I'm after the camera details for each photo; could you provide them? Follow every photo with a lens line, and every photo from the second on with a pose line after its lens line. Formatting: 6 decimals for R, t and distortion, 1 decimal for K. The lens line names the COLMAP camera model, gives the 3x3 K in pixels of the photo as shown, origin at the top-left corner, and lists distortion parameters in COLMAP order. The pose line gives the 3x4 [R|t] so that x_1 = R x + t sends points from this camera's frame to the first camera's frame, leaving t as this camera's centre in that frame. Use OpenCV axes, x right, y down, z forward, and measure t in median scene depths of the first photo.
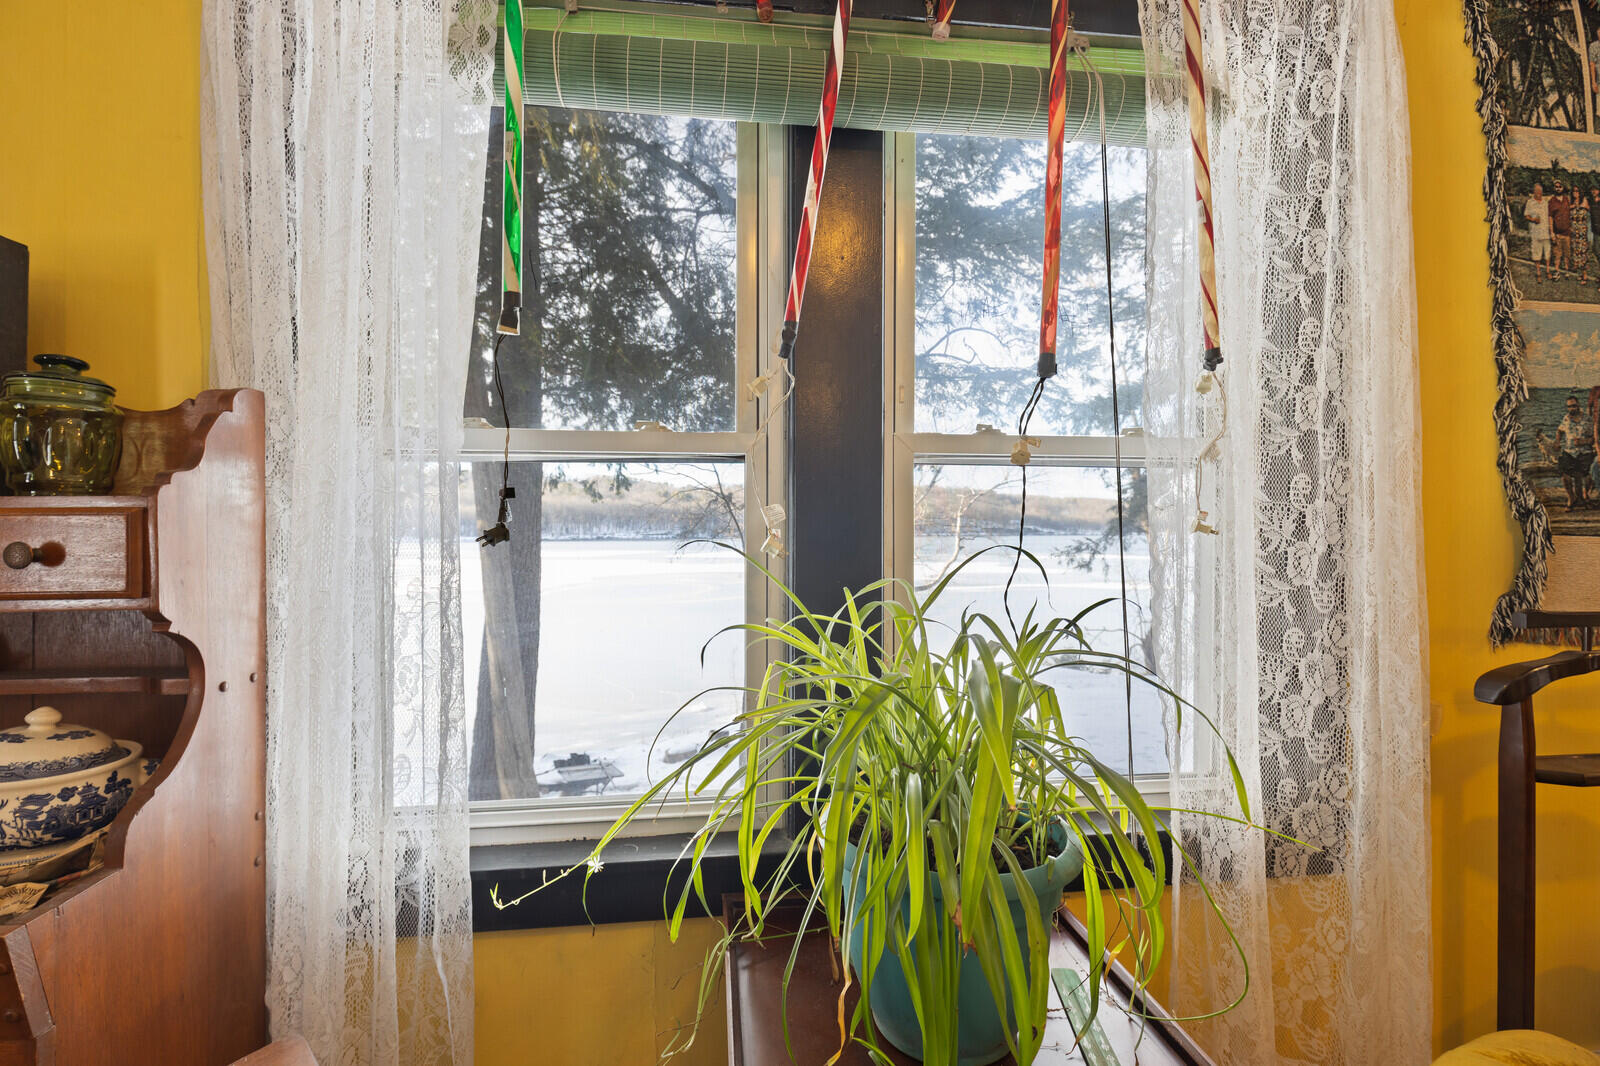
lens RADIAL K [[718.4, 0, 788.2], [0, 718.4, 537.5], [0, 0, 1]] dist [-0.002406, -0.001359]
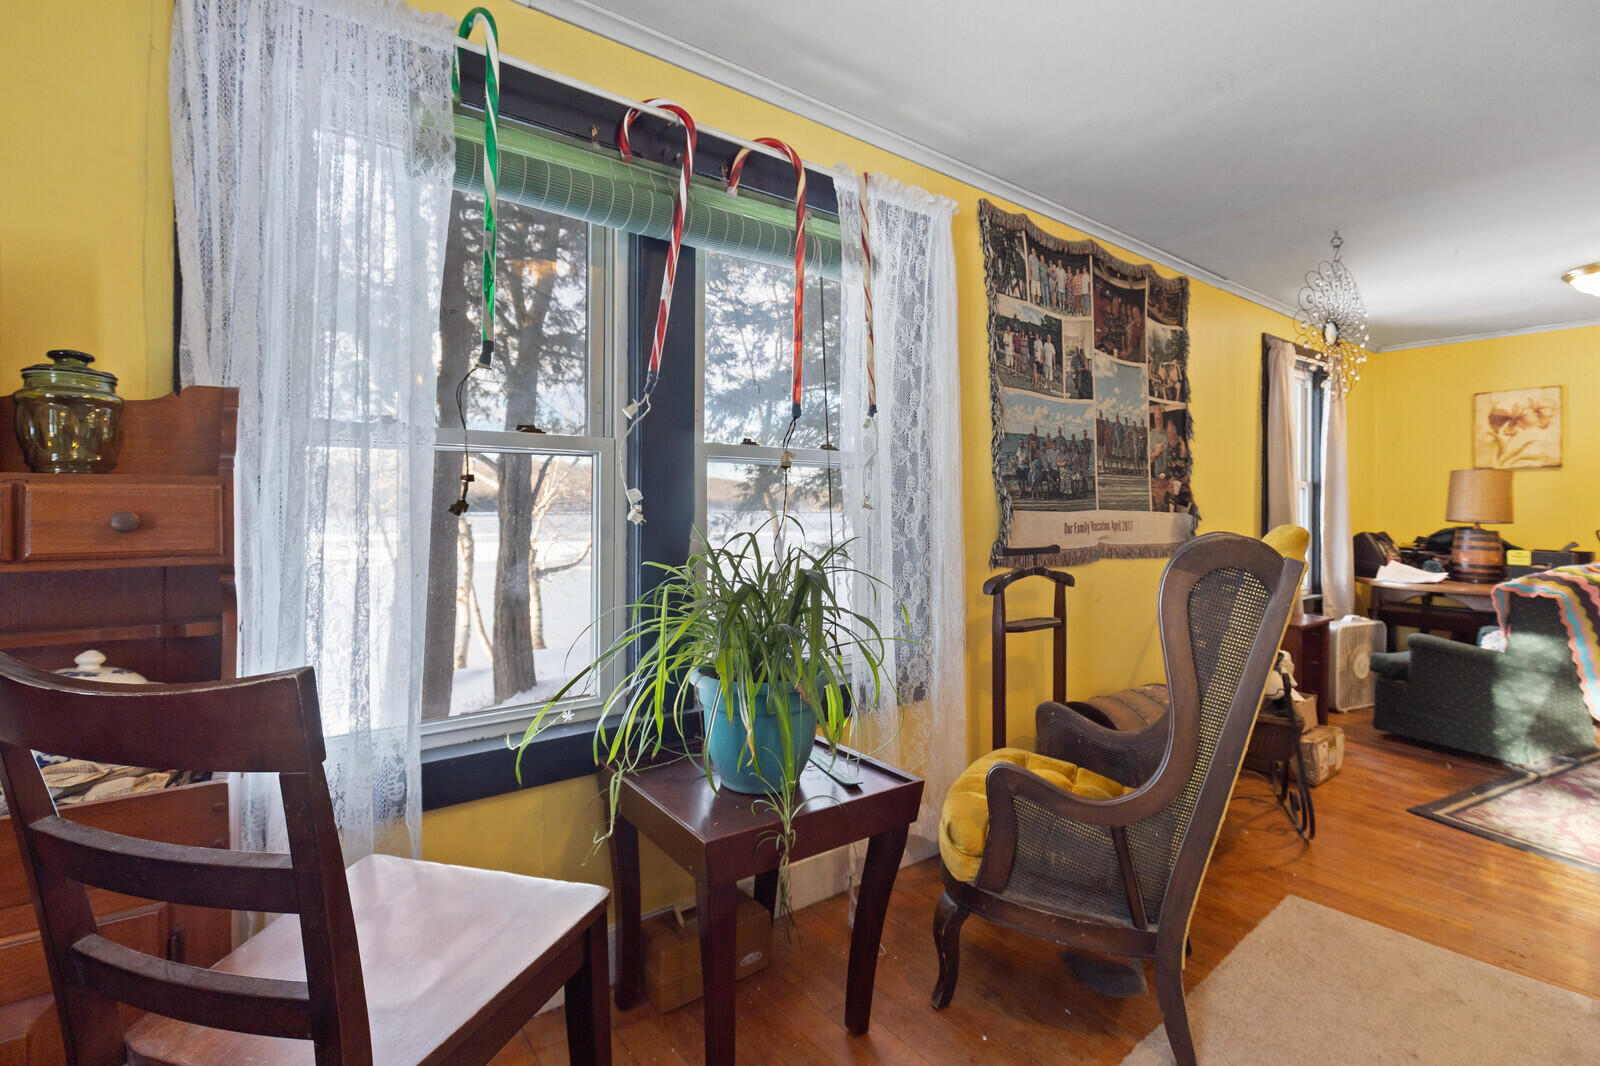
lens RADIAL K [[718.4, 0, 804.7], [0, 718.4, 518.6], [0, 0, 1]] dist [-0.002406, -0.001359]
pose [[0.867557, -0.003643, 0.497324, -0.414828], [0.001695, 0.999989, 0.004369, 0.009935], [-0.497334, -0.002947, 0.867554, -0.433808]]
